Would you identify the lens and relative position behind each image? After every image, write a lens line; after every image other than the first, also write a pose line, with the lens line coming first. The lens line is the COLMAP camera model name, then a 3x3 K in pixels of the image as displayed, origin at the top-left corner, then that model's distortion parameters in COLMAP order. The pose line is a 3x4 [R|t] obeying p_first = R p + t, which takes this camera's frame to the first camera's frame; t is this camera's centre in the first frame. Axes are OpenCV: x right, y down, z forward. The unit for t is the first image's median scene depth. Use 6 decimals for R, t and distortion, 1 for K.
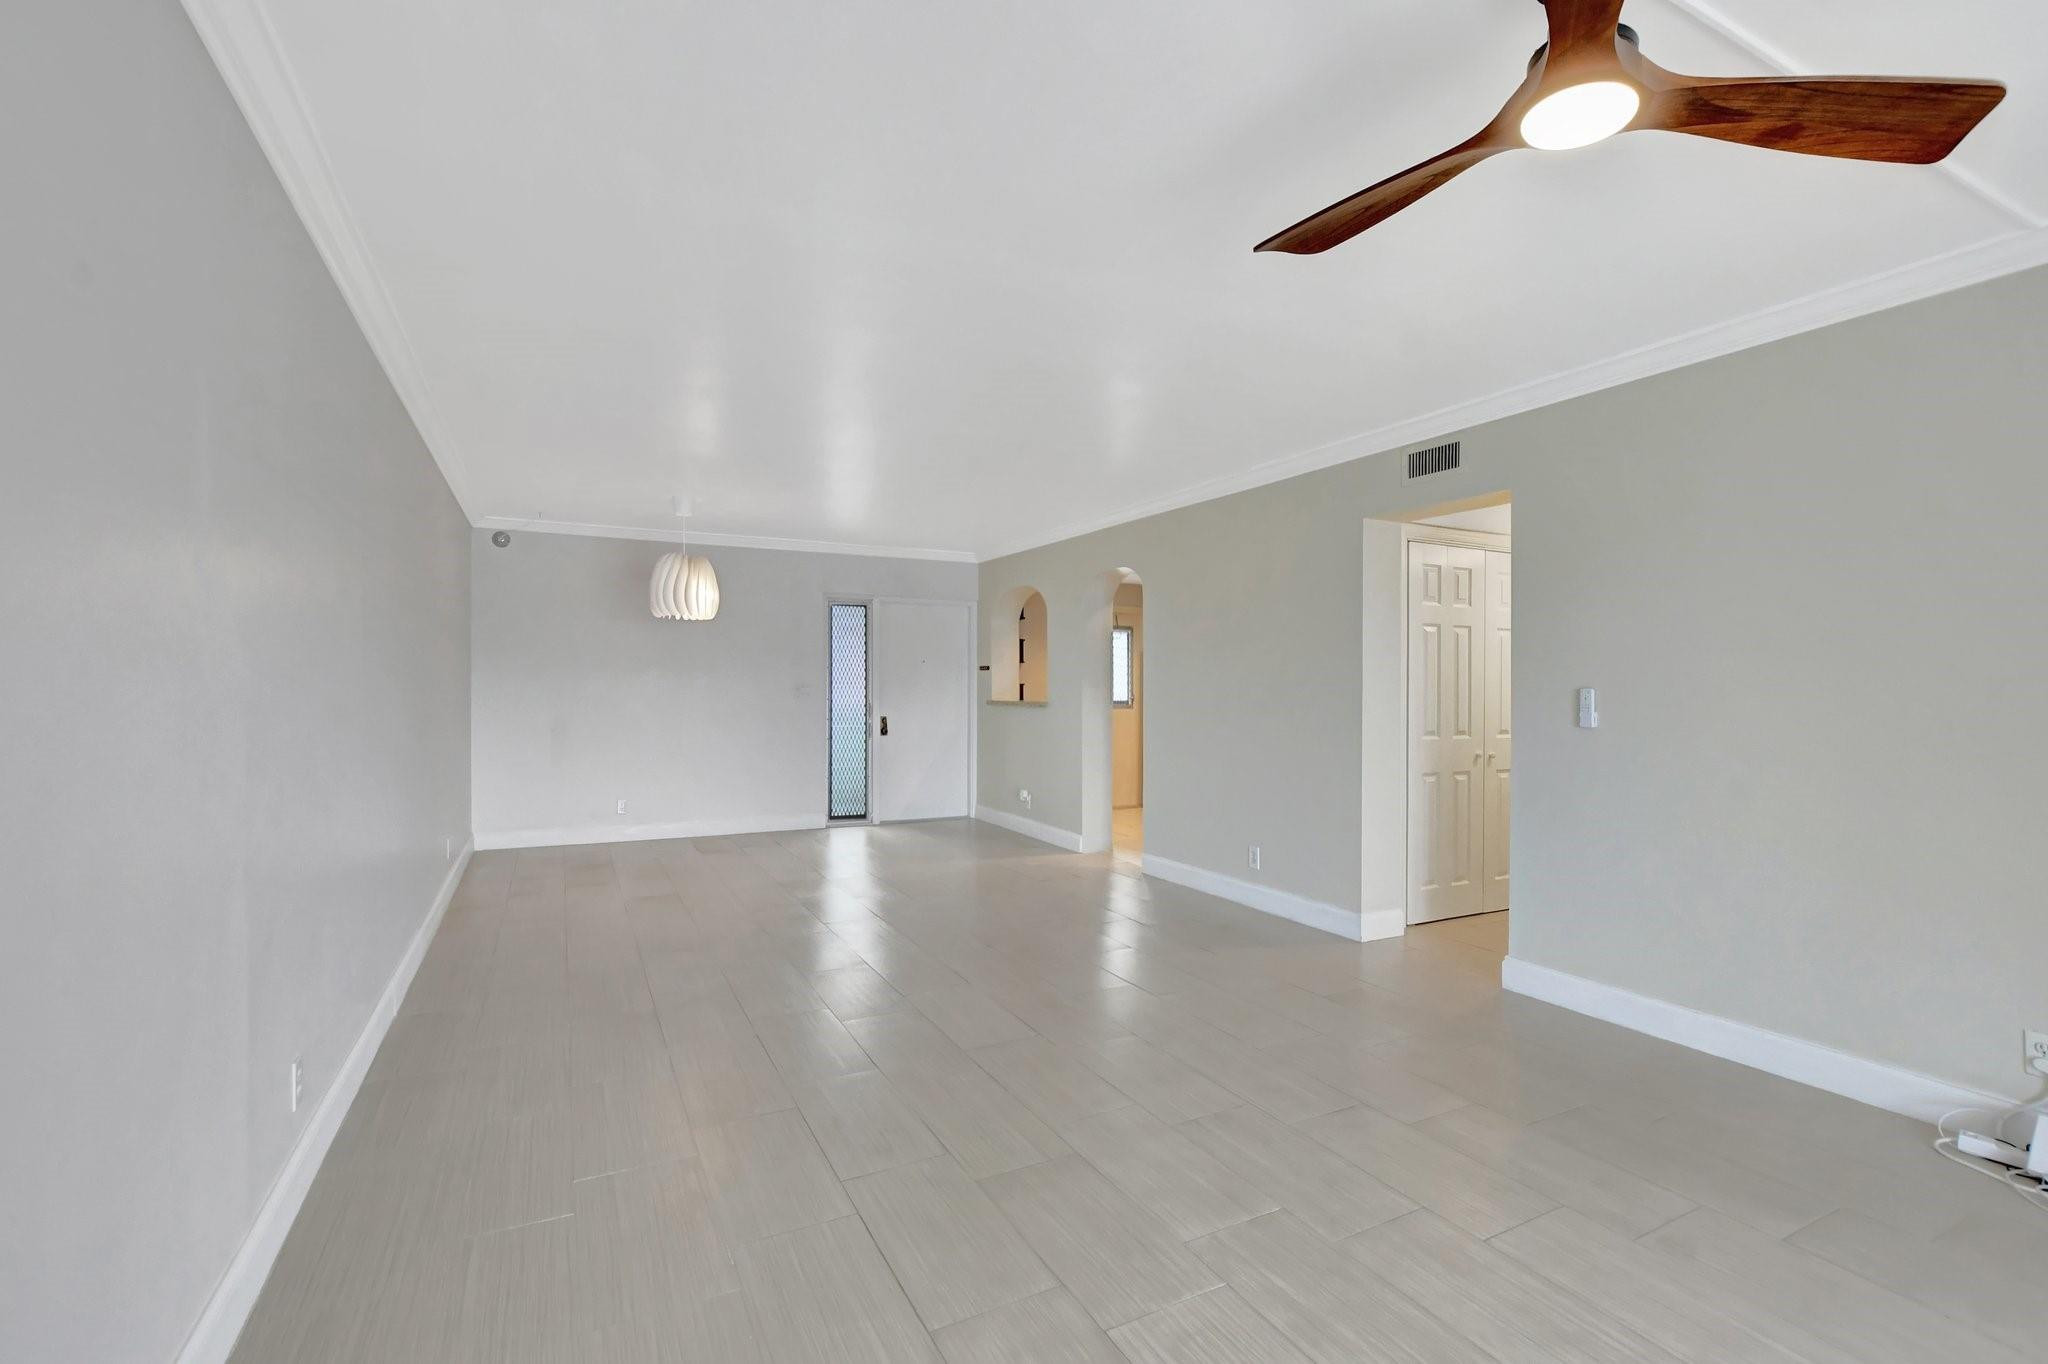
lens RADIAL K [[932.1, 0, 1068.3], [0, 932.1, 732.9], [0, 0, 1]] dist [0.000131, -0.000309]
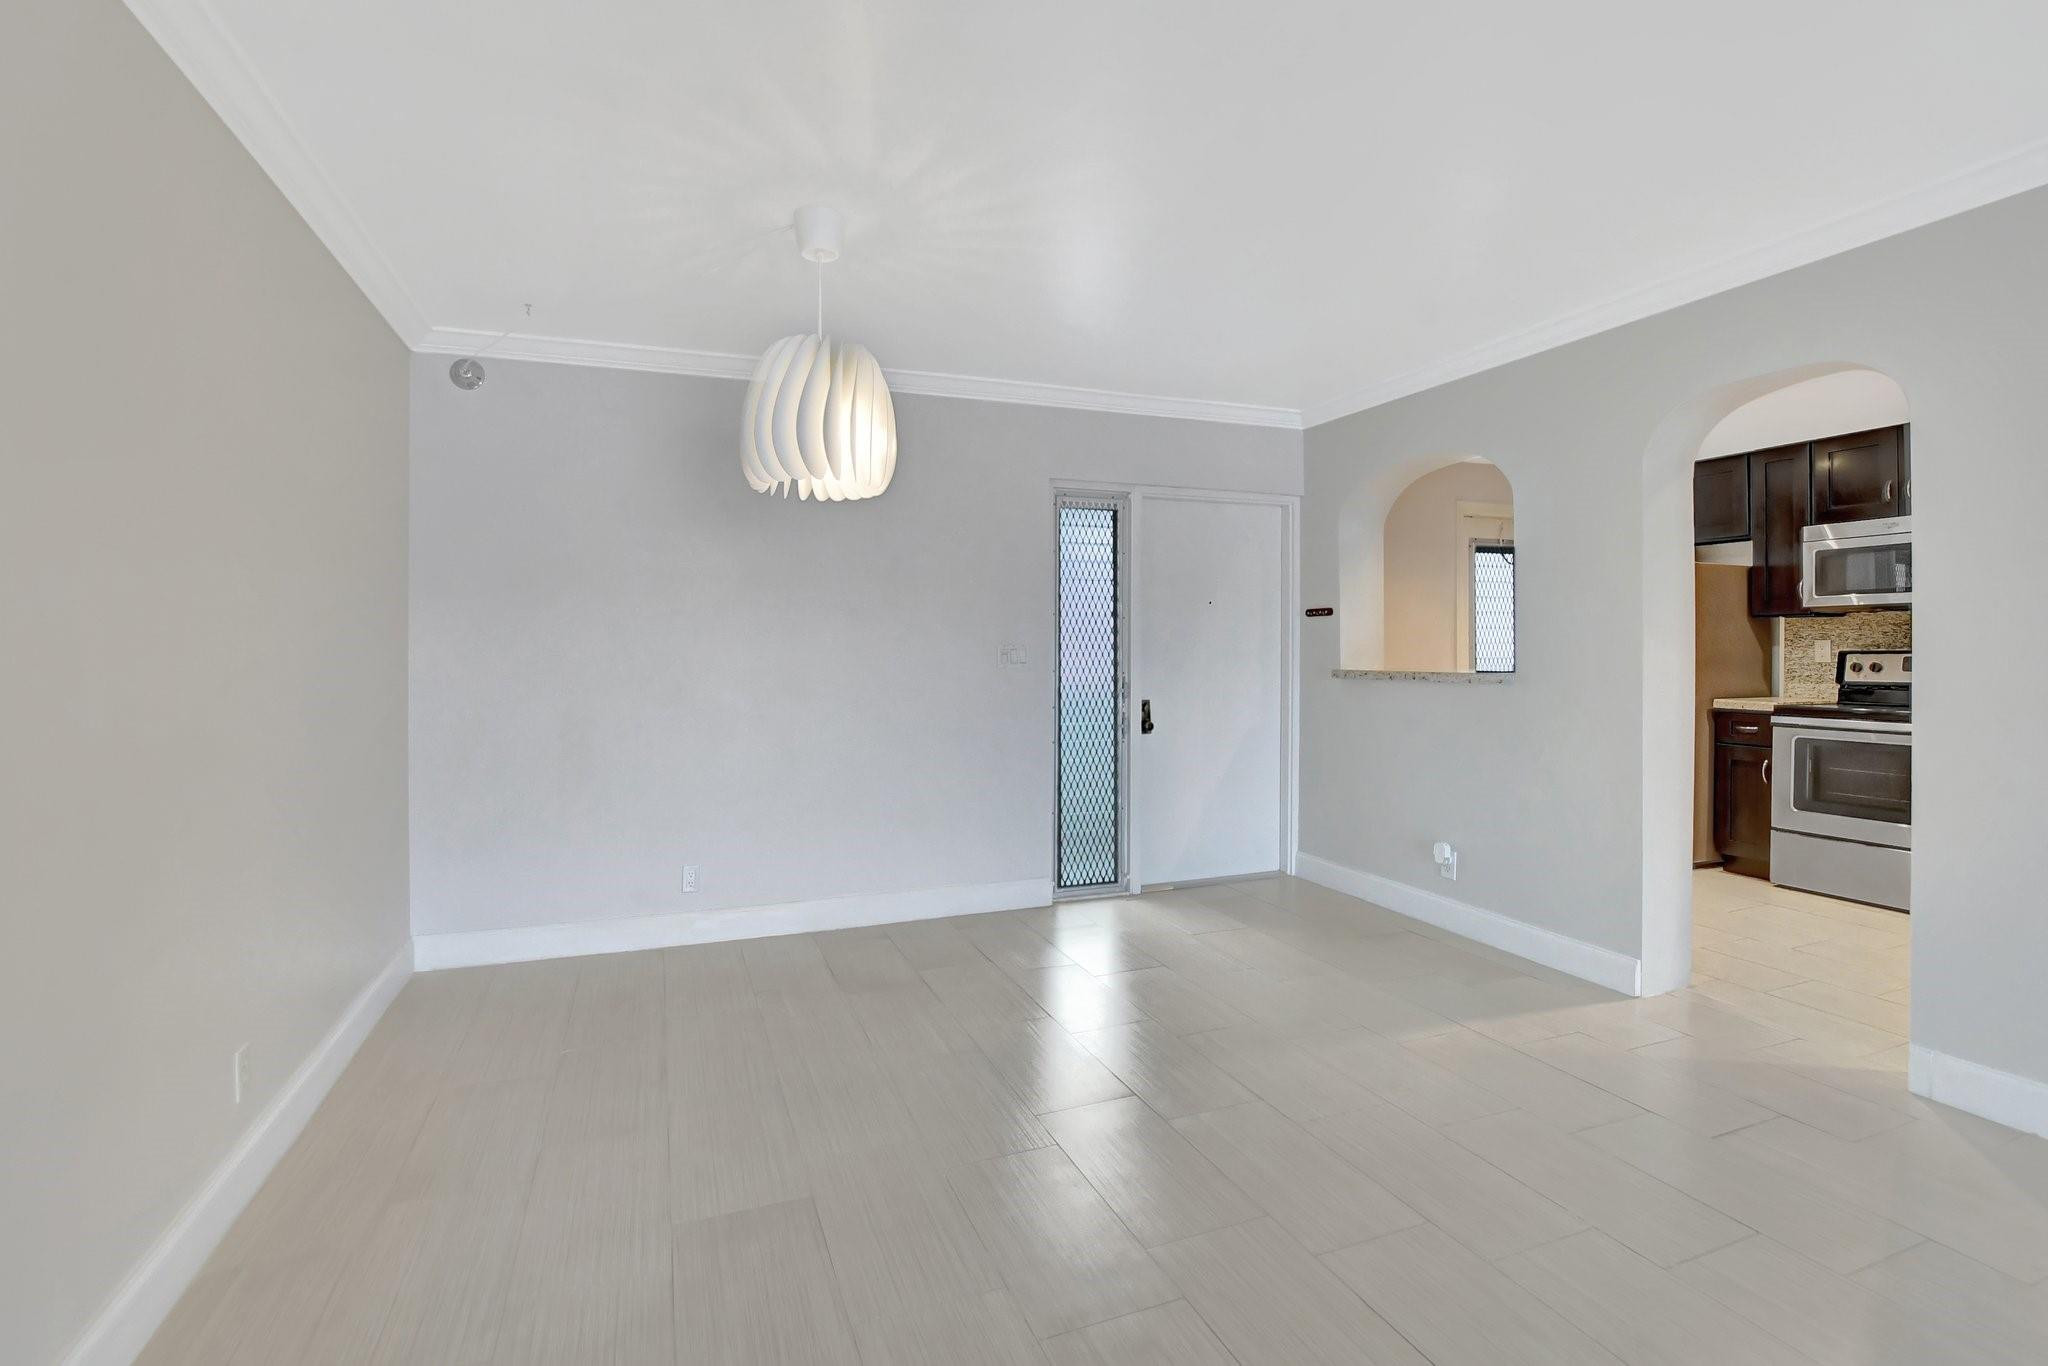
lens RADIAL K [[932.1, 0, 1095.0], [0, 932.1, 653.2], [0, 0, 1]] dist [0.000131, -0.000309]
pose [[0.997892, -0.012692, -0.063637, -0.197168], [0.010073, 0.999096, -0.041312, -0.023529], [0.064104, 0.040584, 0.997118, 0.444500]]
